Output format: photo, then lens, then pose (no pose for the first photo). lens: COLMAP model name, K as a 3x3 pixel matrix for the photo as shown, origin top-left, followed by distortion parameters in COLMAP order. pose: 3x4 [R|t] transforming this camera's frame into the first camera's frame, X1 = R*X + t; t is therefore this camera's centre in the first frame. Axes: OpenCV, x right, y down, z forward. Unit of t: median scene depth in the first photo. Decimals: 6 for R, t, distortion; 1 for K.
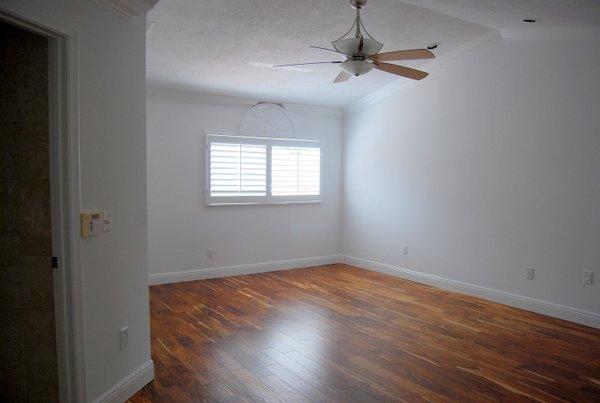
lens RADIAL K [[475.9, 0, 300.0], [0, 475.9, 201.5], [0, 0, 1]] dist [-0.073767, 0.006983]
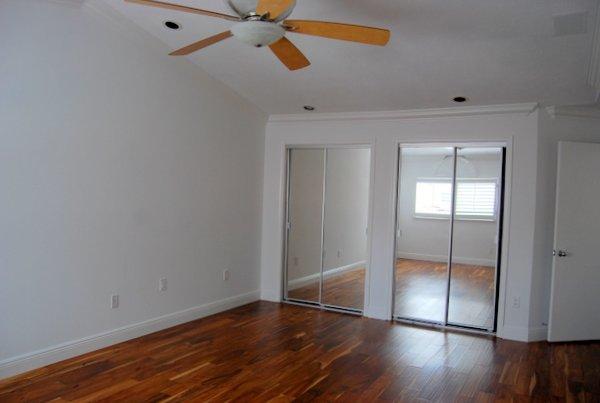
lens RADIAL K [[475.9, 0, 300.0], [0, 475.9, 201.5], [0, 0, 1]] dist [-0.073767, 0.006983]
pose [[-0.479839, -0.032045, 0.876771, -0.464909], [0.019519, 0.998696, 0.047183, -0.067143], [-0.877140, 0.039754, -0.478587, 1.246109]]
